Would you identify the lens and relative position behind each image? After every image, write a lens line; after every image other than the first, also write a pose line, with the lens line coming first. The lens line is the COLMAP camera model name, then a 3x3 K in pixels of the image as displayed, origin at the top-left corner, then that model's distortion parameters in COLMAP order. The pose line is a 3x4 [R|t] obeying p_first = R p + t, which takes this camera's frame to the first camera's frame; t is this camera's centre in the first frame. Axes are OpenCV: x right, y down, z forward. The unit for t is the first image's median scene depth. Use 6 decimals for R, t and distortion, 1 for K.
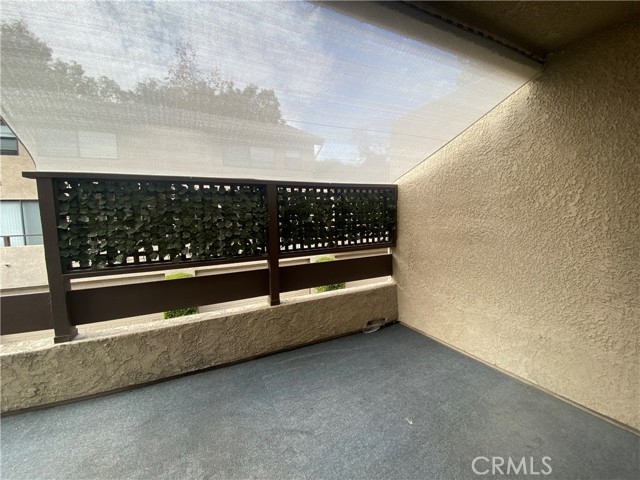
lens RADIAL K [[260.8, 0, 320.0], [0, 260.8, 240.0], [0, 0, 1]] dist [0.023250, -0.024030]
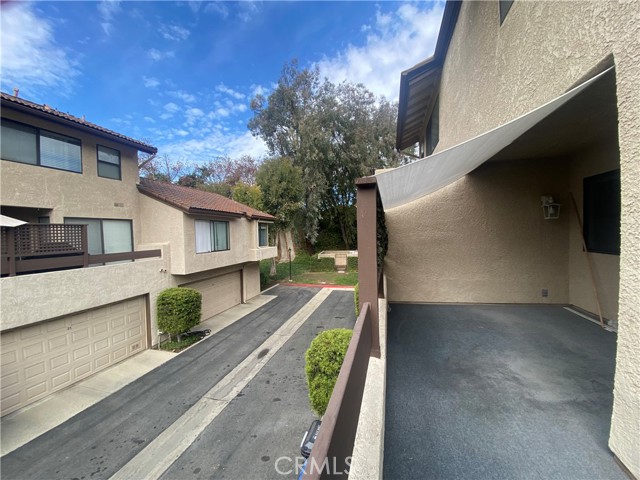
lens RADIAL K [[260.8, 0, 320.0], [0, 260.8, 240.0], [0, 0, 1]] dist [0.023250, -0.024030]
pose [[0.653972, -0.023855, 0.756143, -1.755206], [0.094102, 0.994305, -0.050018, -0.008819], [-0.750644, 0.103865, 0.652492, 0.456521]]
